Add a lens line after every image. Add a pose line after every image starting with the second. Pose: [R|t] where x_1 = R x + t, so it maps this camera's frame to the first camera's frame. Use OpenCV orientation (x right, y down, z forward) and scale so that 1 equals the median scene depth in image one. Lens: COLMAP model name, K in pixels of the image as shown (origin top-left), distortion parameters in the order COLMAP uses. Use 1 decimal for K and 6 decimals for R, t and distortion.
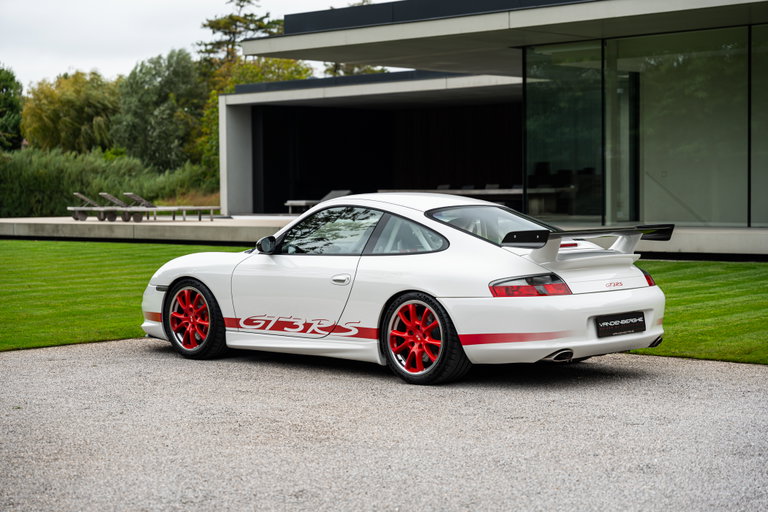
lens RADIAL K [[1547.7, 0, 384.4], [0, 1547.7, 251.5], [0, 0, 1]] dist [0.091865, 0.000000]
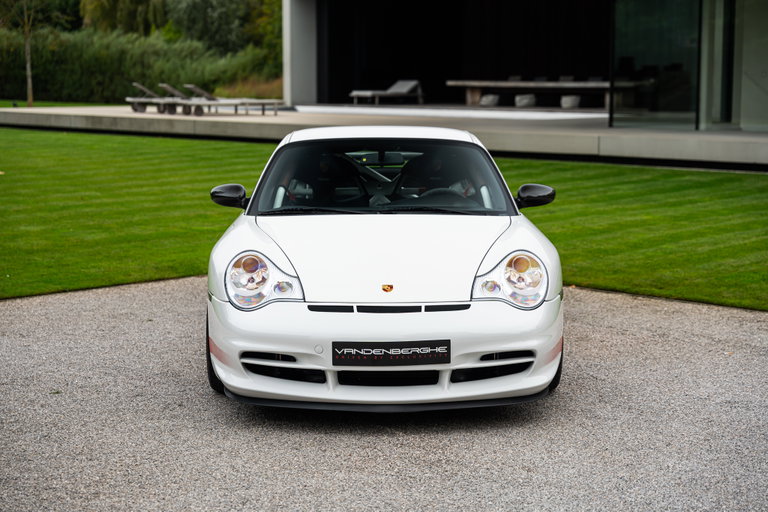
lens RADIAL K [[1491.1, 0, 382.8], [0, 1491.1, 255.3], [0, 0, 1]] dist [0.080277, 0.000000]
pose [[0.999311, 0.014805, -0.034036, -0.016538], [-0.011747, 0.996020, 0.088348, -0.020608], [0.035209, -0.087887, 0.995508, 0.101197]]
